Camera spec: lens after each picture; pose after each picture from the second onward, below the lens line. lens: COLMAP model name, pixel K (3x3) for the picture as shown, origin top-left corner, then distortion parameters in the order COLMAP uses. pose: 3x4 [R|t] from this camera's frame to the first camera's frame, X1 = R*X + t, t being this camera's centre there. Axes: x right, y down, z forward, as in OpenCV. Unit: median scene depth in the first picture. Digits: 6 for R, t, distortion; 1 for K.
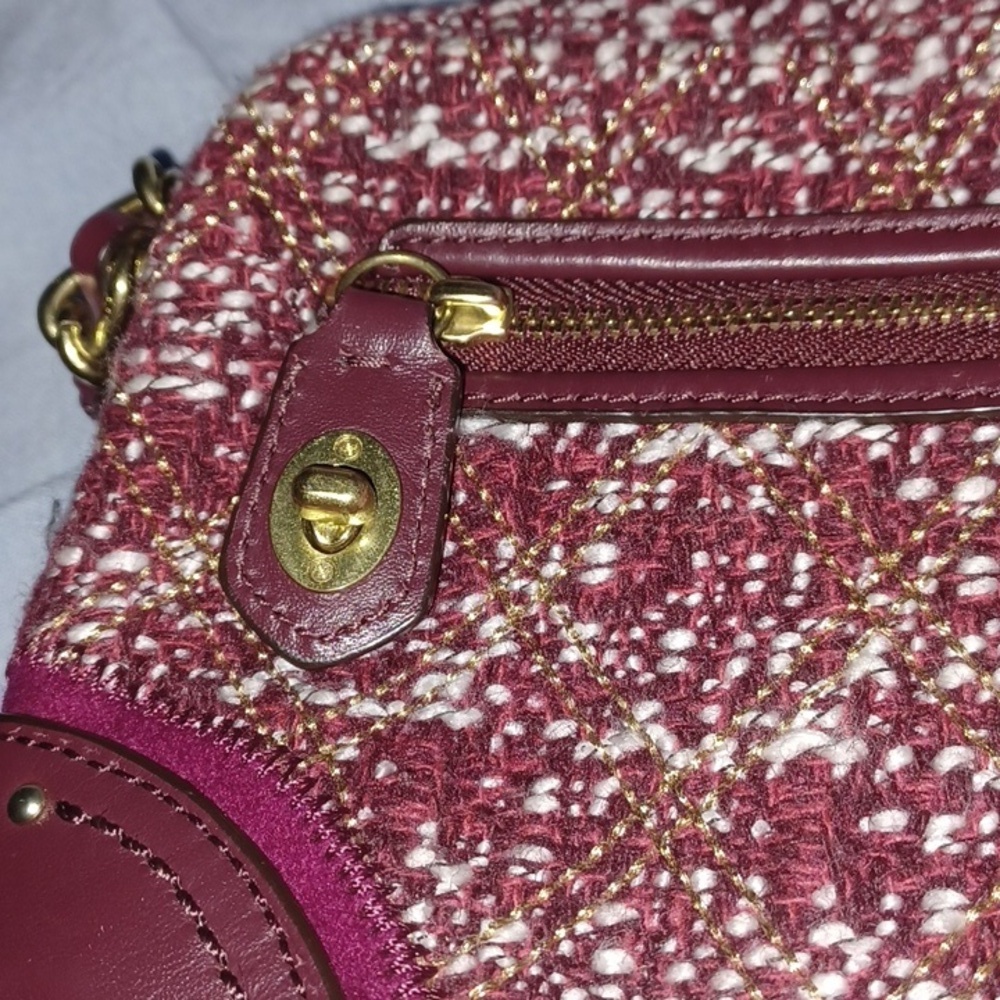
lens RADIAL K [[1435.1, 0, 500.0], [0, 1435.1, 500.0], [0, 0, 1]] dist [0.046180, -0.048702]
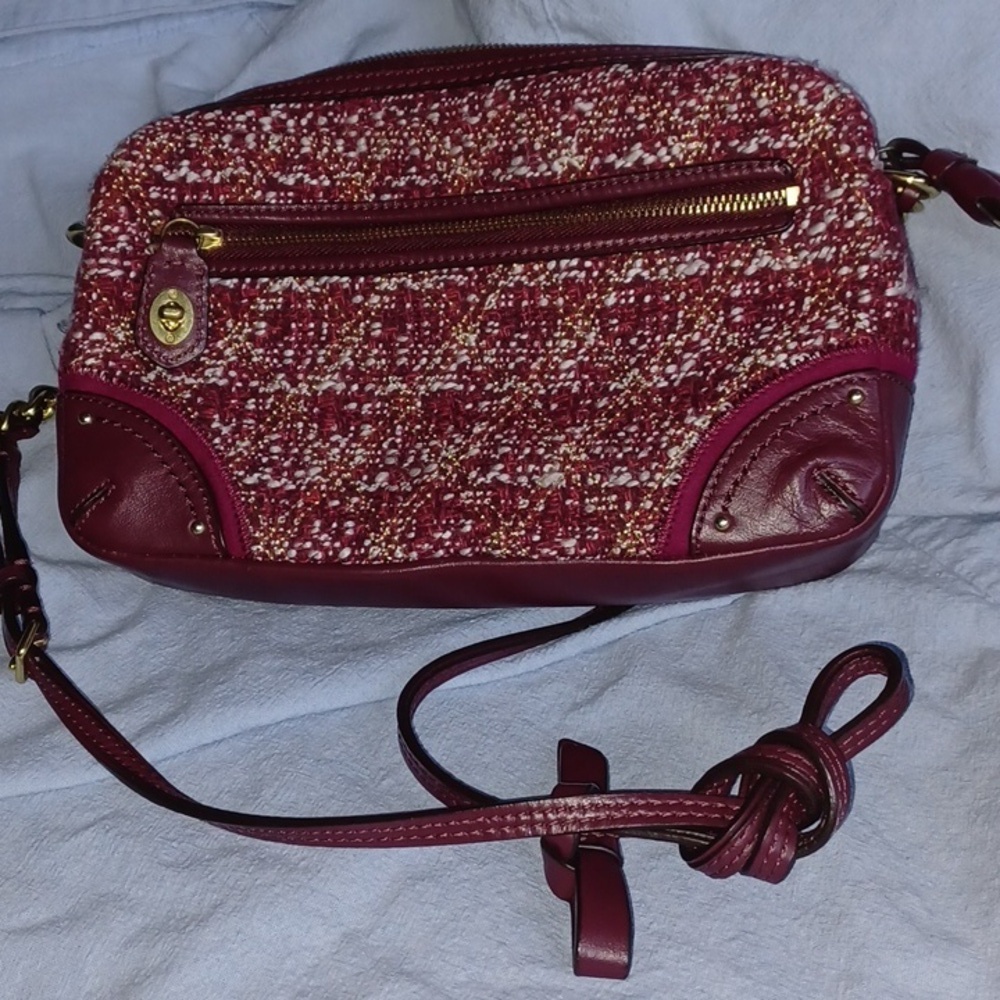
lens RADIAL K [[1435.1, 0, 500.0], [0, 1435.1, 500.0], [0, 0, 1]] dist [0.046180, -0.048702]
pose [[0.948393, -0.105250, 0.299119, -0.395668], [-0.009144, 0.933838, 0.357579, -0.700395], [-0.316964, -0.341861, 0.884684, -1.966705]]
